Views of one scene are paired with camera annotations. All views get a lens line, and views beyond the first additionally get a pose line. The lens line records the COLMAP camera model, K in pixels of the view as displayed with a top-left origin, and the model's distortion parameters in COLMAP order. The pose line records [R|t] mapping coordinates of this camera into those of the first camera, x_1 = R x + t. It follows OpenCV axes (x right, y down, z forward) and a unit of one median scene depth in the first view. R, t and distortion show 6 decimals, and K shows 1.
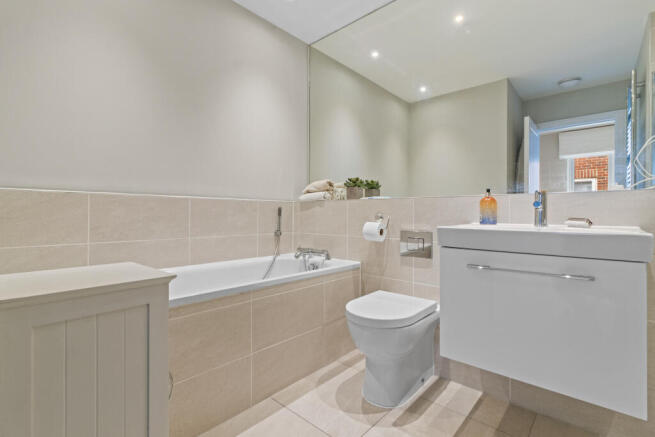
lens RADIAL K [[304.5, 0, 328.4], [0, 304.5, 211.9], [0, 0, 1]] dist [-0.000405, -0.000274]
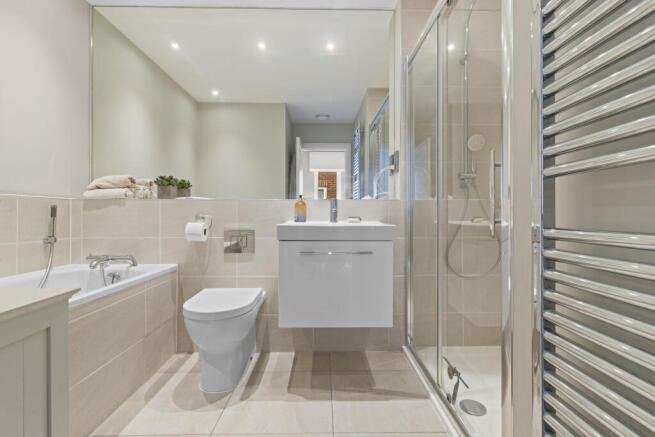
lens RADIAL K [[304.5, 0, 328.4], [0, 304.5, 211.9], [0, 0, 1]] dist [-0.000405, -0.000274]
pose [[0.732722, 0.001929, 0.680525, -0.193139], [-0.003005, 0.999995, 0.000400, -0.002403], [-0.680521, -0.002338, 0.732724, -0.031144]]
